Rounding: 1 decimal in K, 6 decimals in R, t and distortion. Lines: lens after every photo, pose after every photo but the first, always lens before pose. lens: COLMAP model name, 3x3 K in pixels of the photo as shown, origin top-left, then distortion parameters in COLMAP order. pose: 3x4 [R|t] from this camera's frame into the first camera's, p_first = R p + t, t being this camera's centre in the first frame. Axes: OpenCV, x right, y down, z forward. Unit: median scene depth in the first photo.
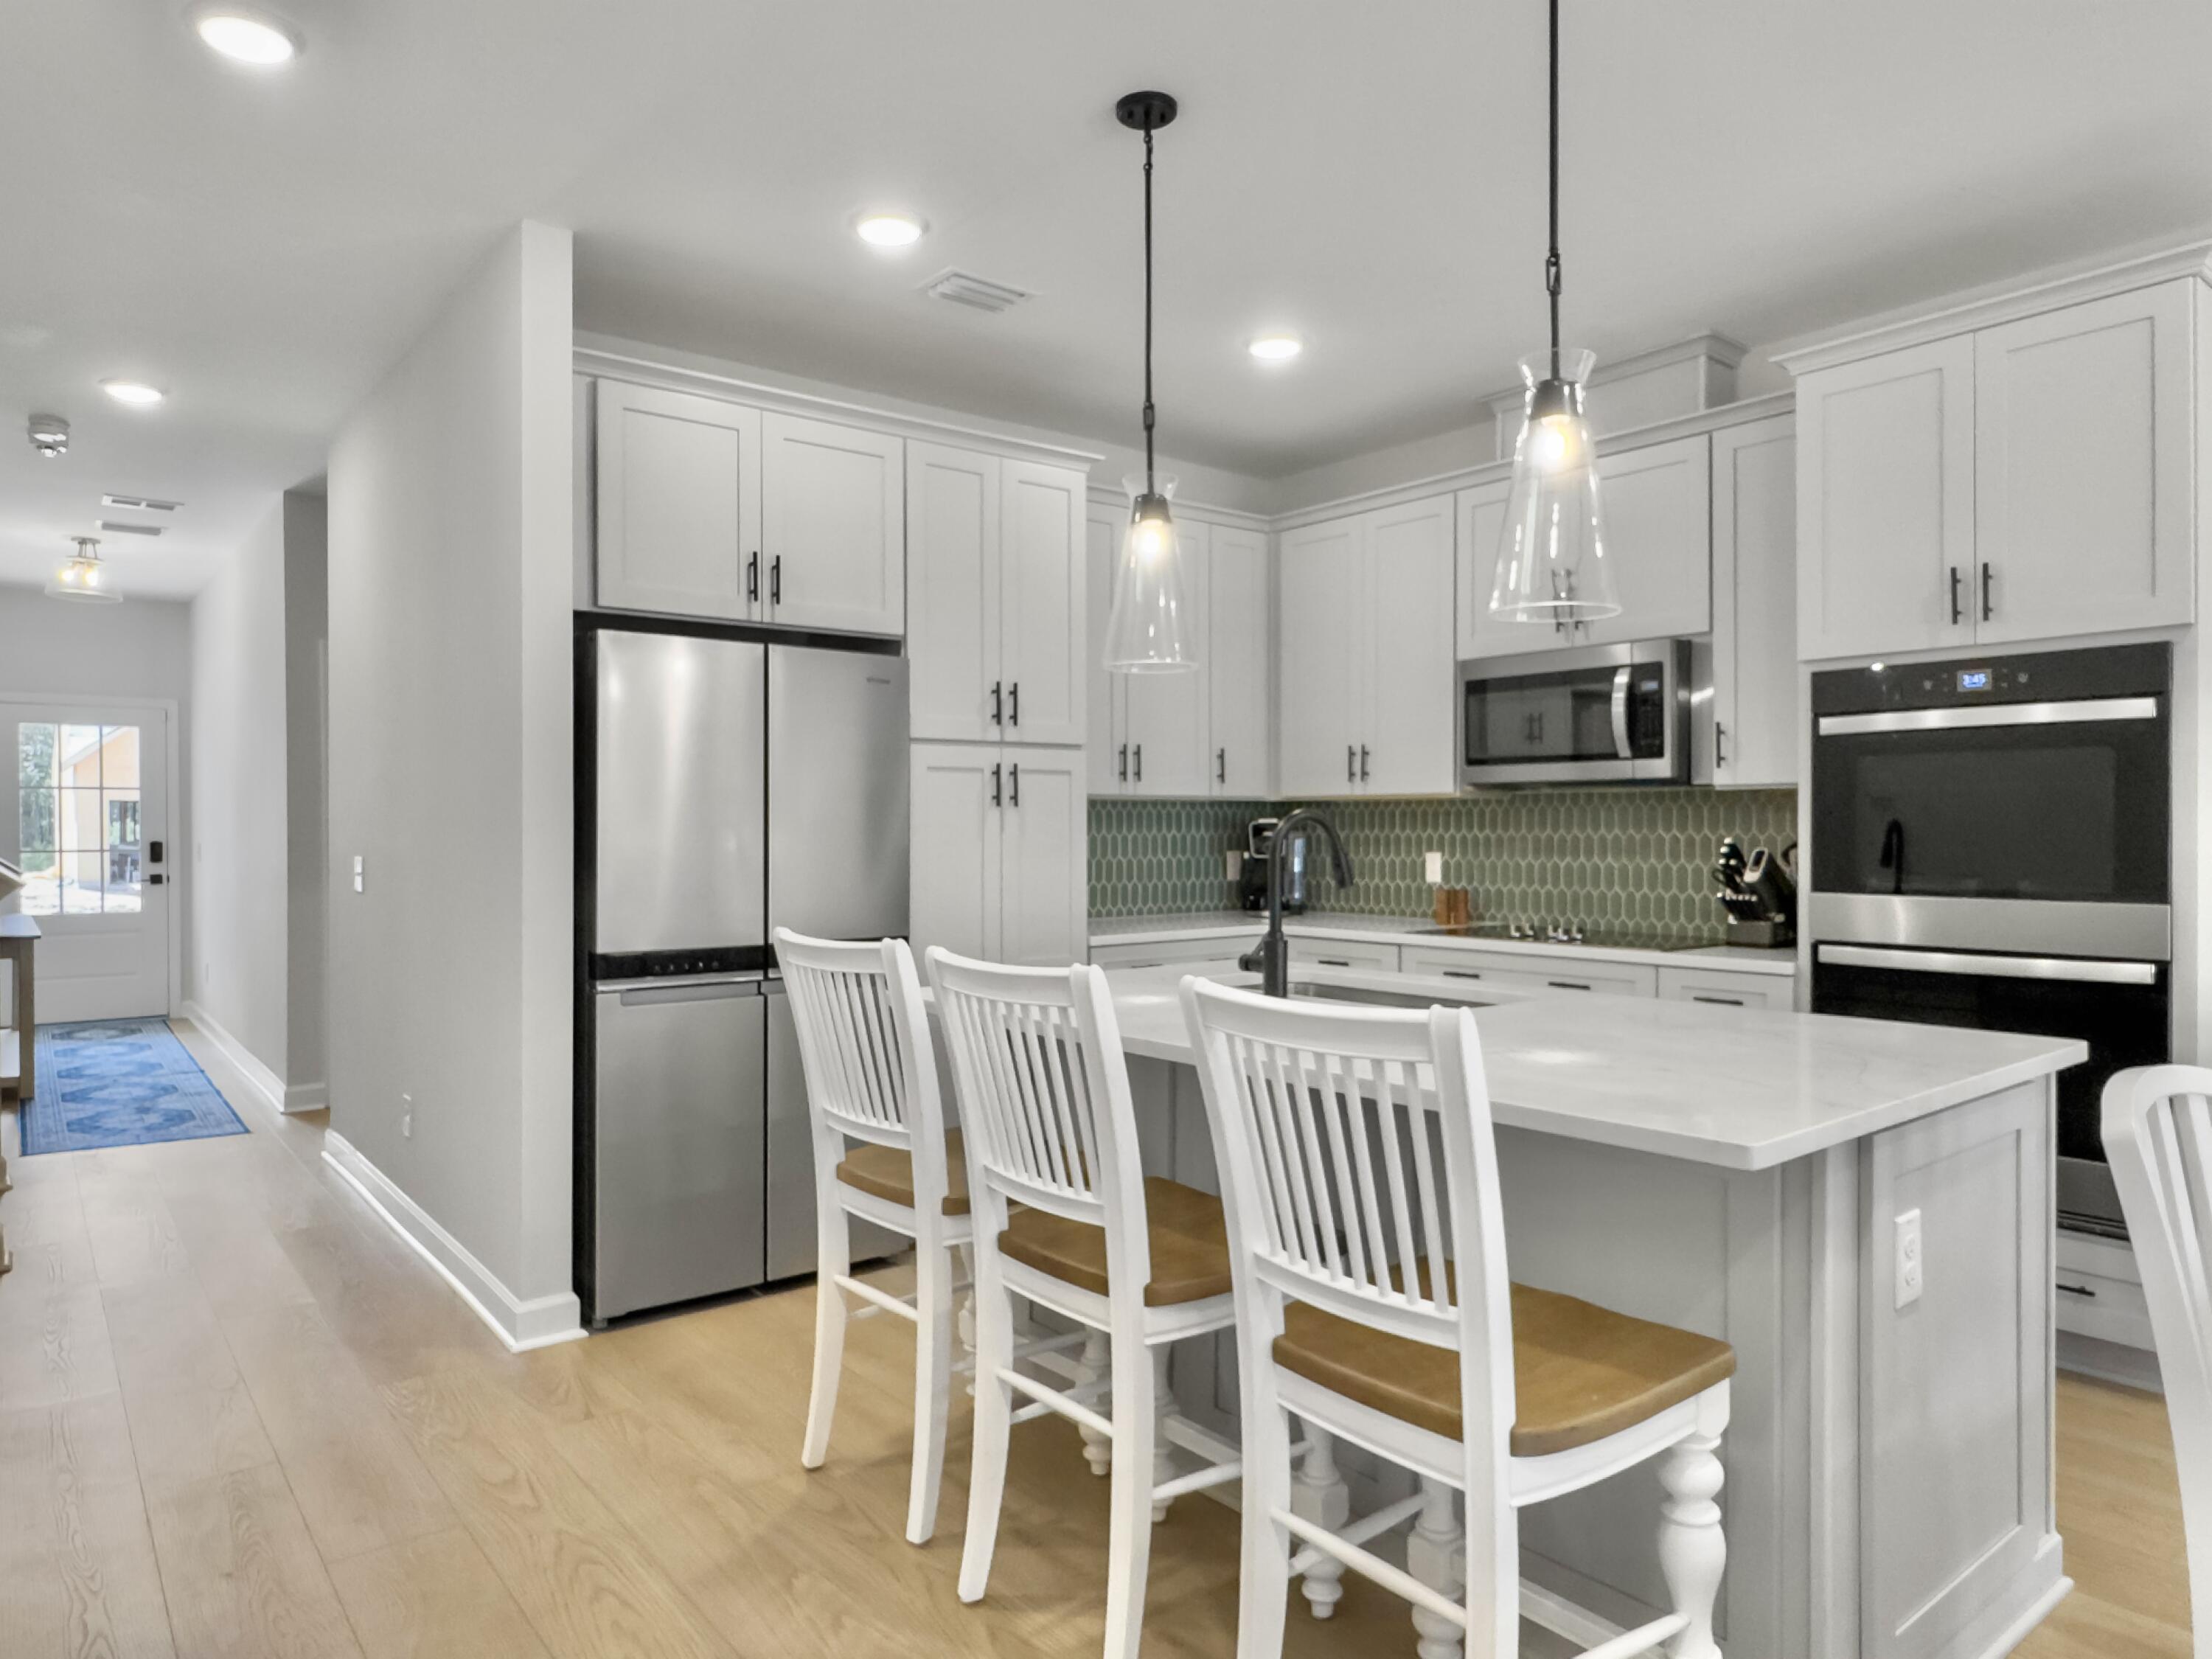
lens RADIAL K [[1381.3, 0, 1106.0], [0, 1381.3, 829.5], [0, 0, 1]] dist [0.002152, -0.000208]
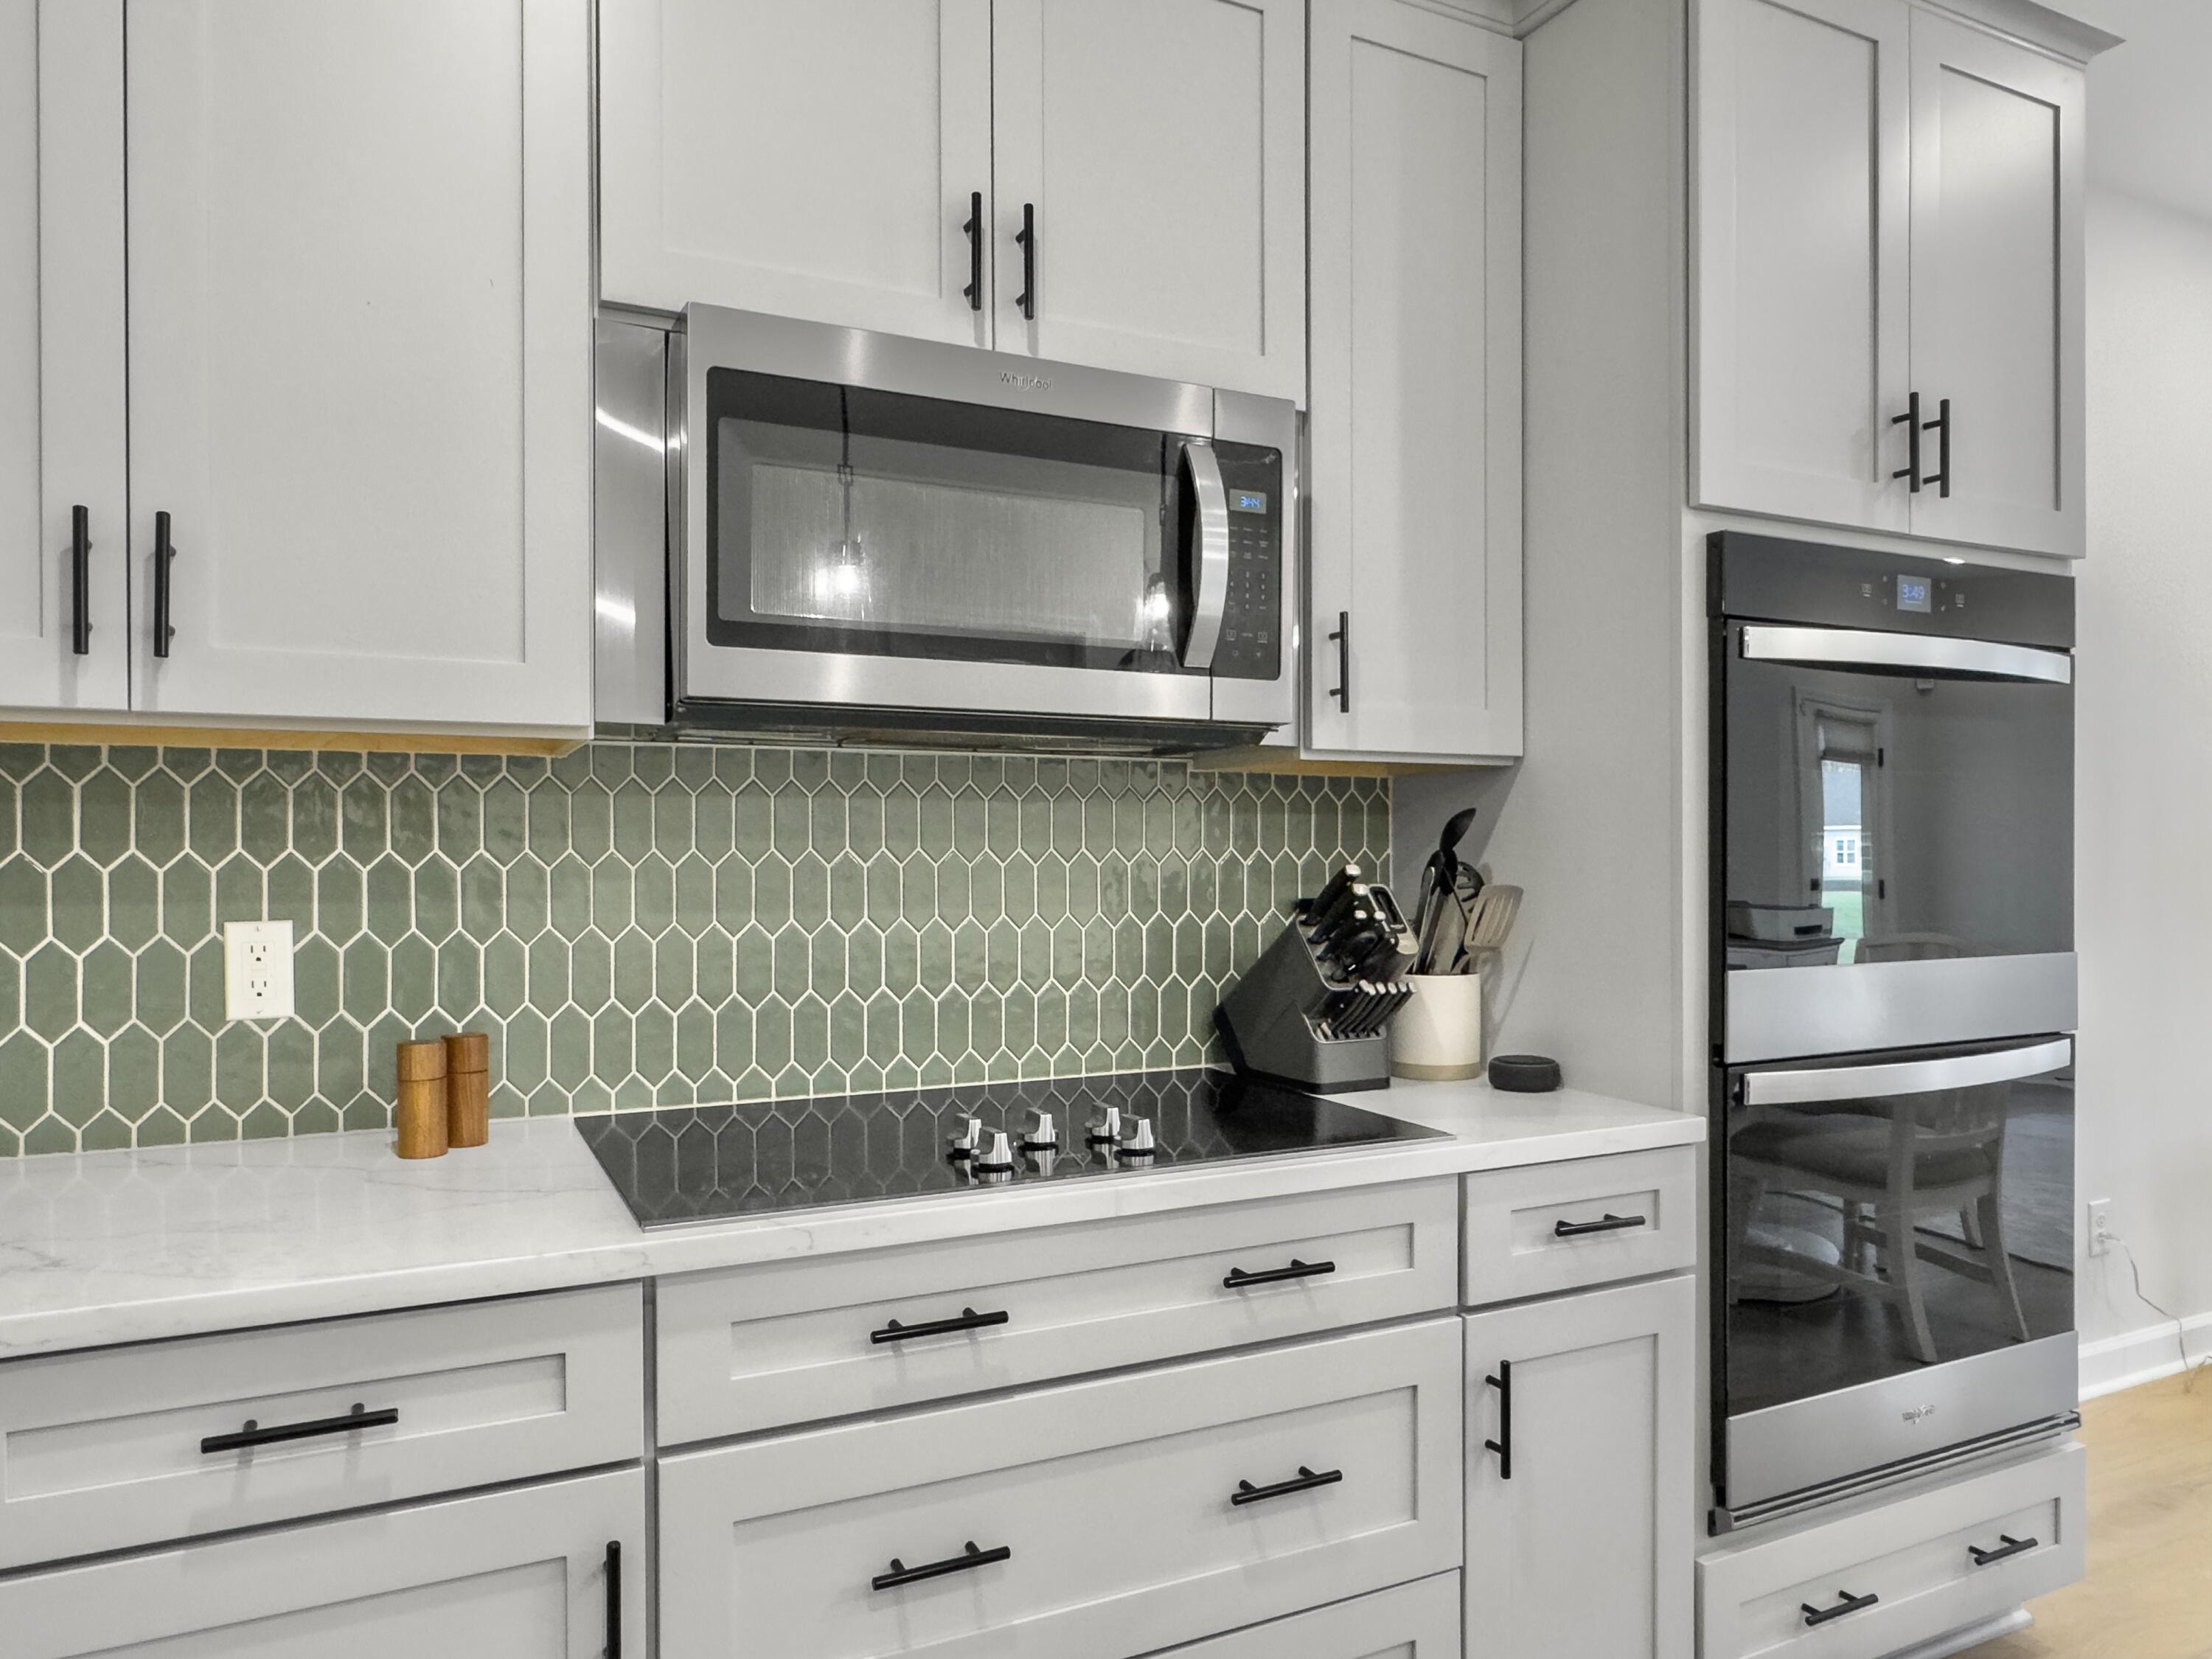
lens RADIAL K [[1441.8, 0, 1107.8], [0, 1441.8, 863.9], [0, 0, 1]] dist [0.001121, 0.000312]
pose [[0.221772, -0.009047, 0.975057, -0.043671], [0.001484, 0.999959, 0.008940, 0.001509], [-0.975097, -0.000536, 0.221776, 0.966259]]
